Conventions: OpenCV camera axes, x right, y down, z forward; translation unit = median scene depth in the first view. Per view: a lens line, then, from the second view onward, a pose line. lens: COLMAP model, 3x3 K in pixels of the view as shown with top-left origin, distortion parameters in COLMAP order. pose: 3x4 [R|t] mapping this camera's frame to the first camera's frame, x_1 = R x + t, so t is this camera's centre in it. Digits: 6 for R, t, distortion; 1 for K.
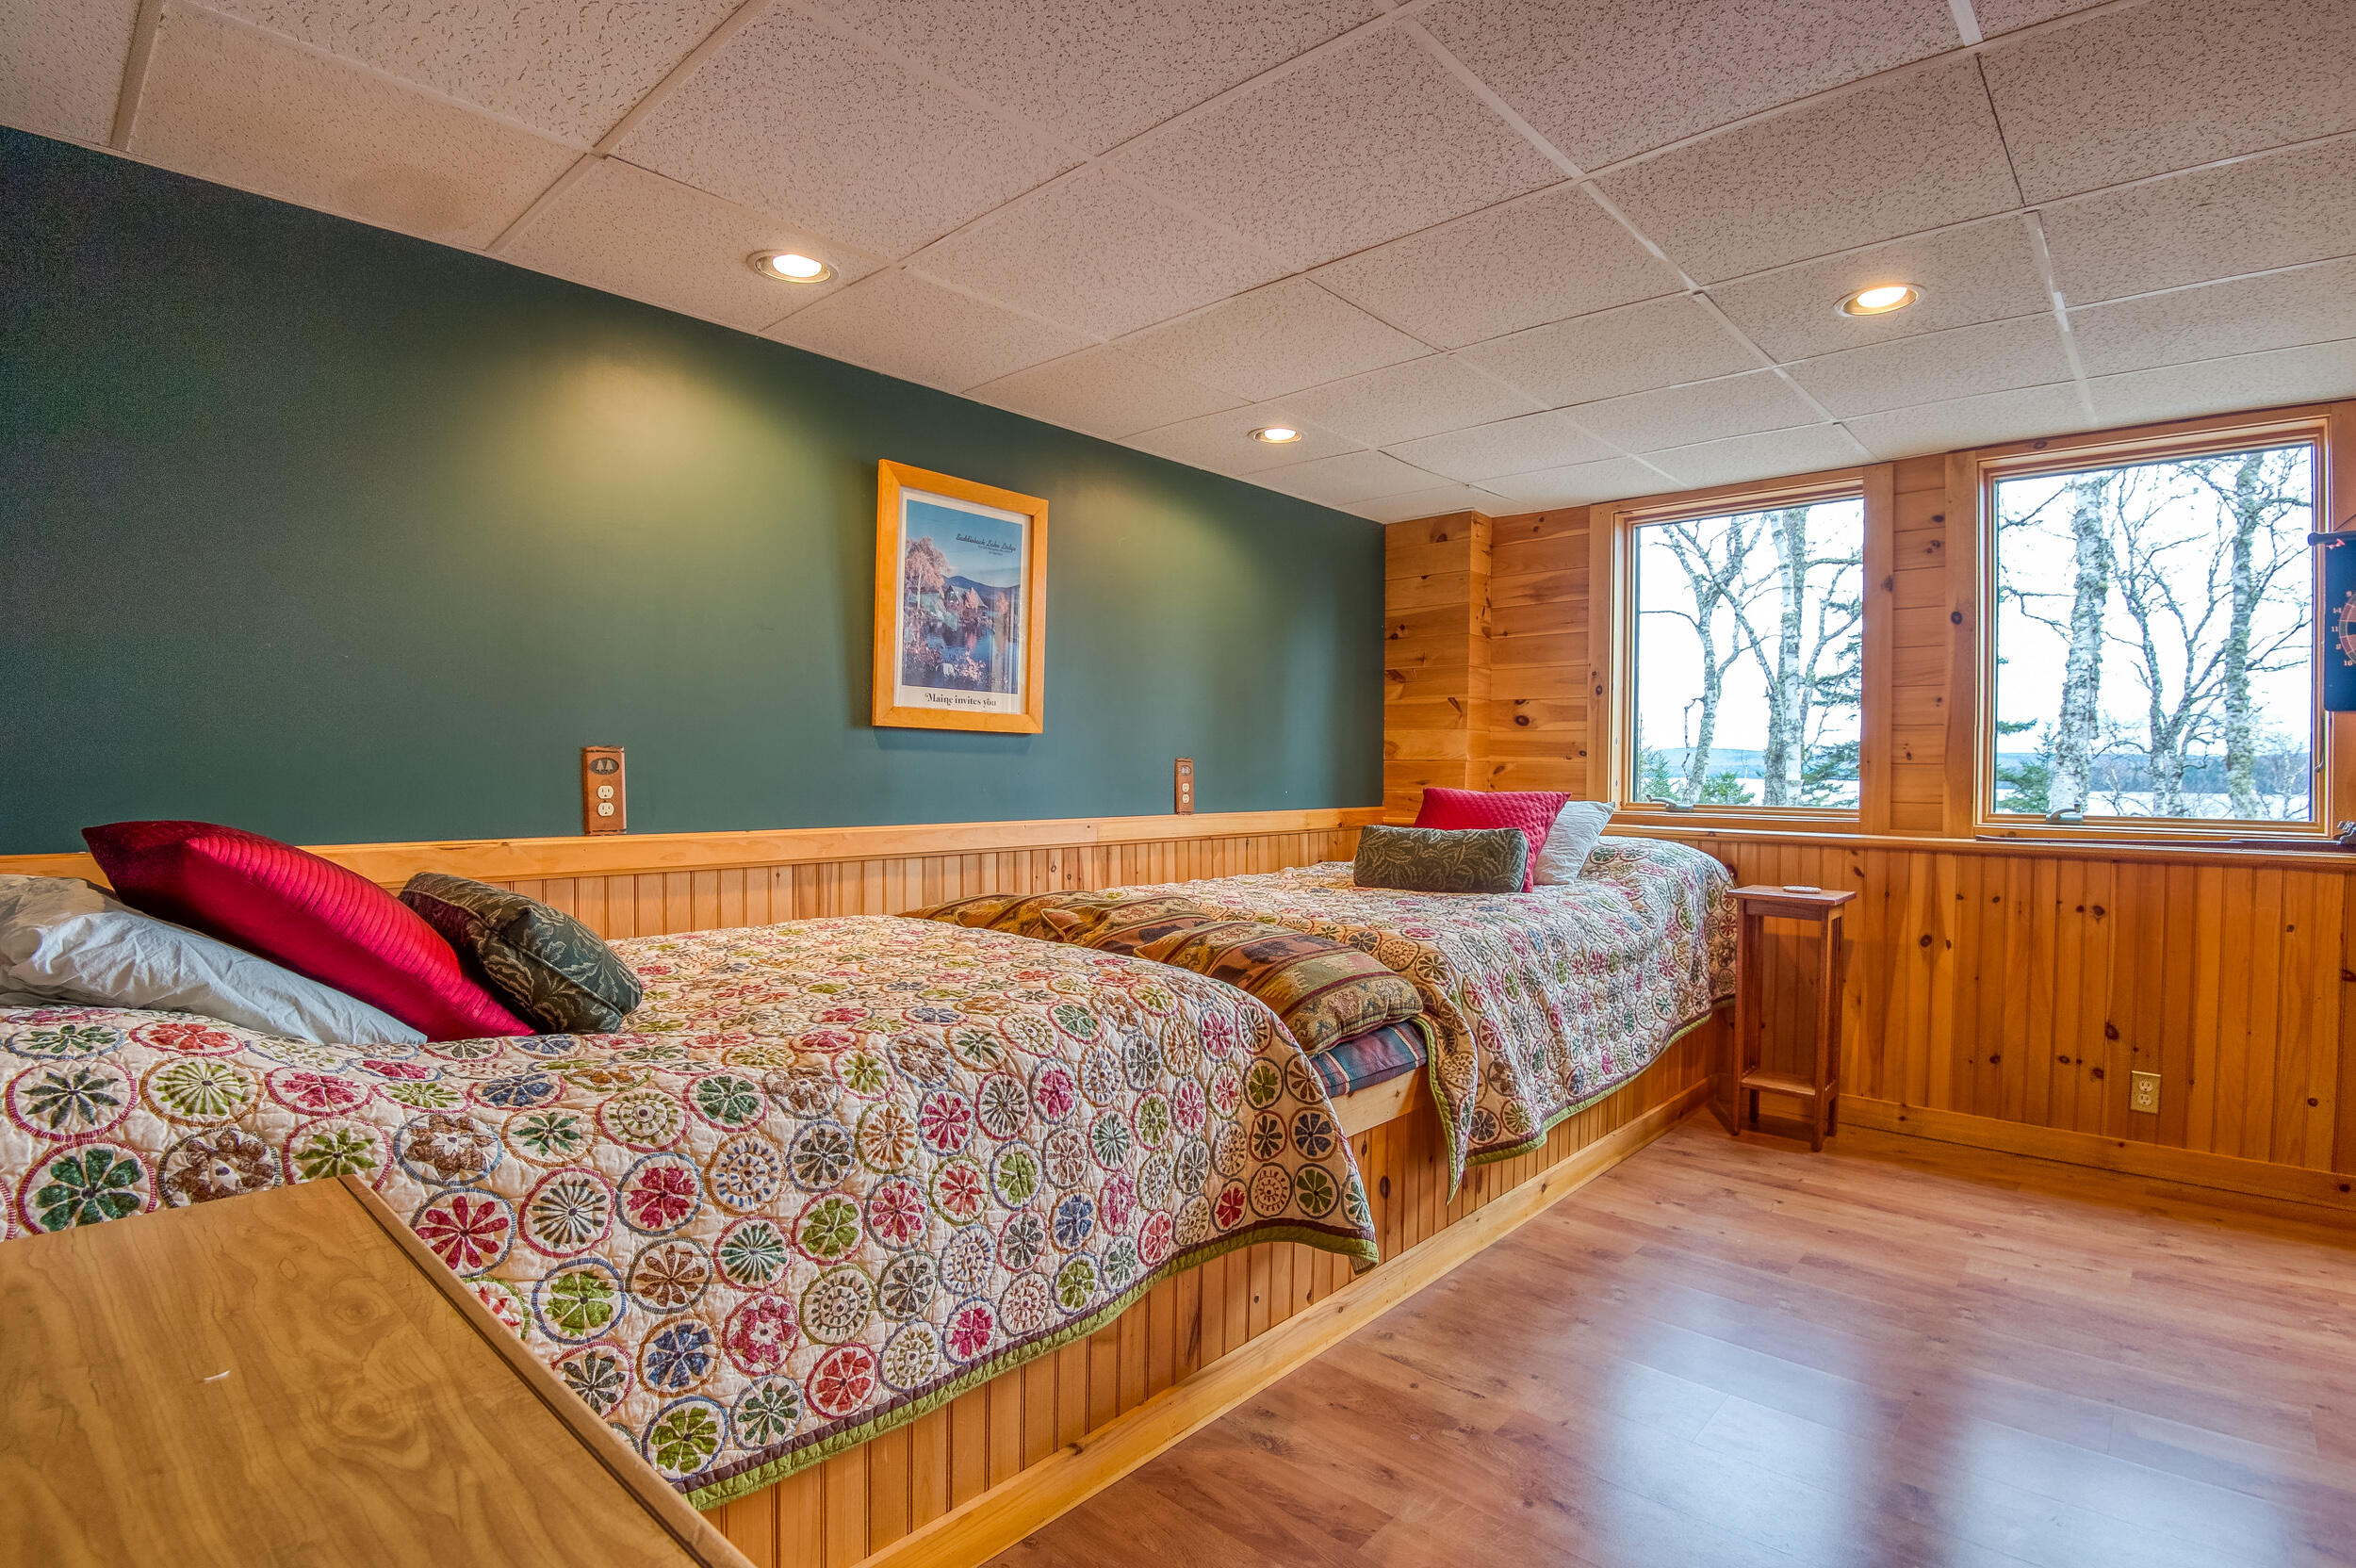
lens RADIAL K [[1176.1, 0, 1175.3], [0, 1176.1, 776.3], [0, 0, 1]] dist [-0.018027, -0.004343]
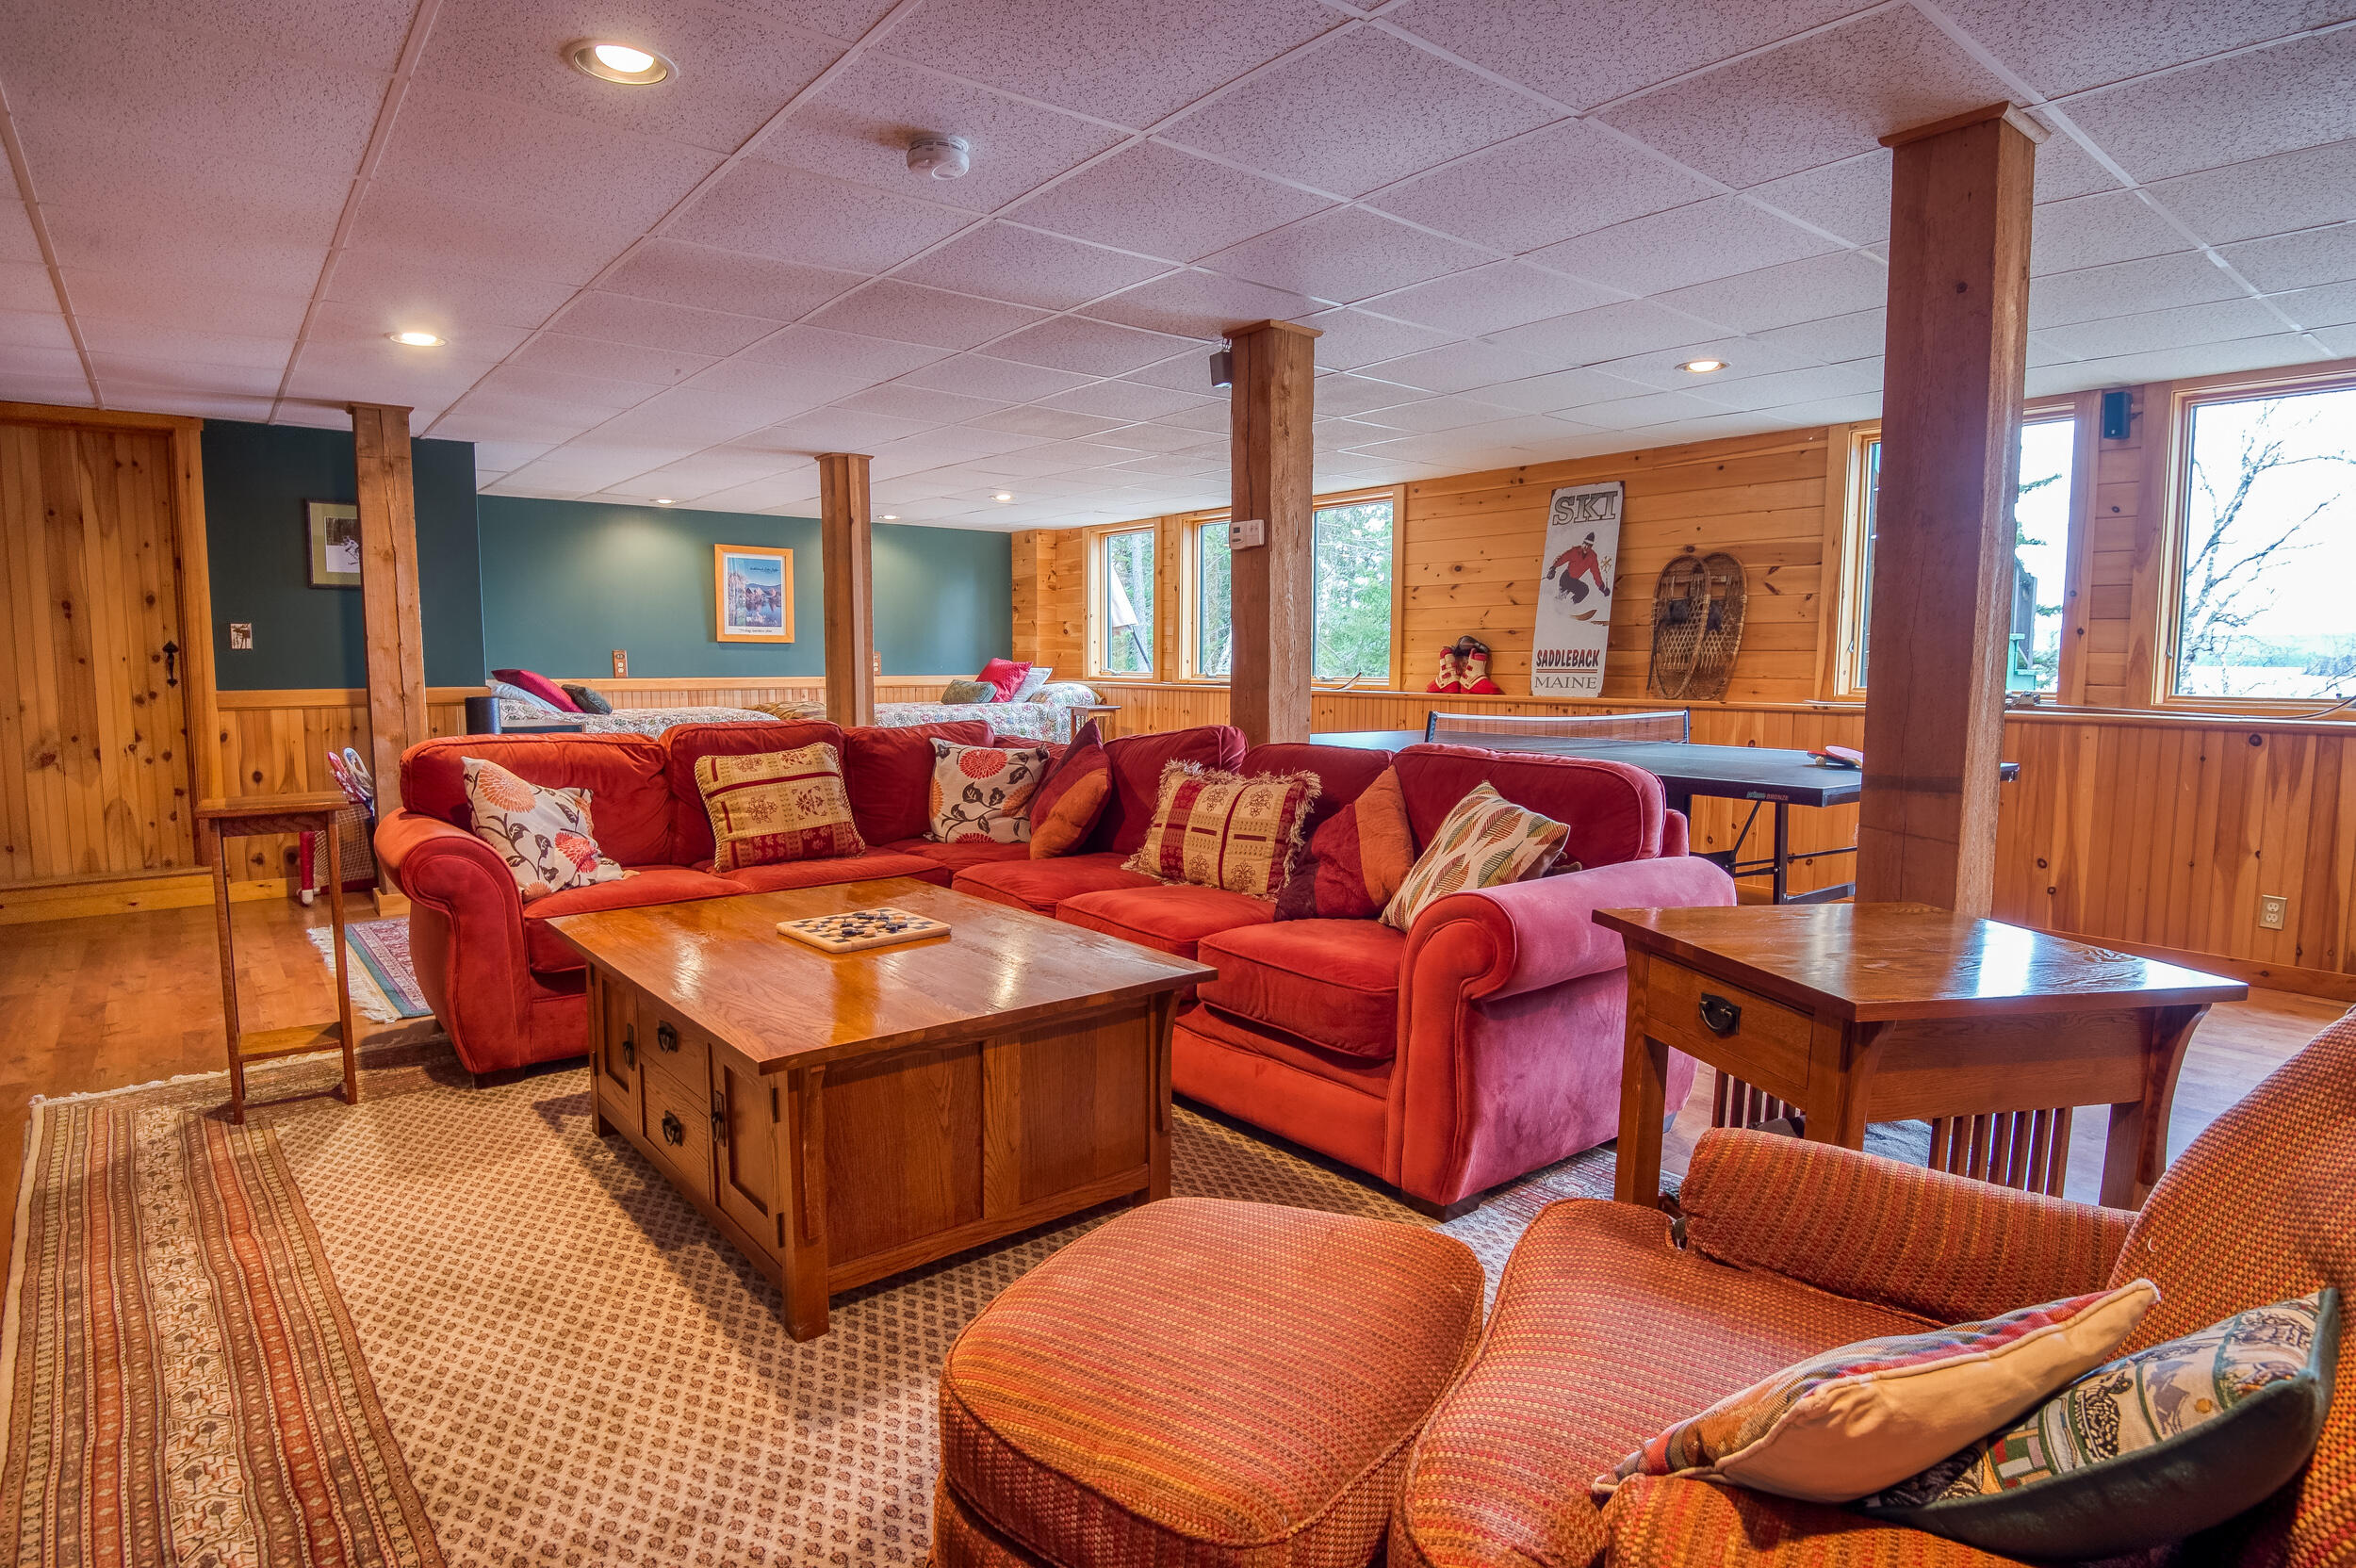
lens RADIAL K [[1278.2, 0, 1183.1], [0, 1278.2, 793.8], [0, 0, 1]] dist [-0.037454, -0.000559]
pose [[0.987892, 0.010694, -0.154776, 1.213596], [0.004425, 0.995273, 0.097012, 0.027935], [0.155082, -0.096523, 0.983175, -1.701854]]
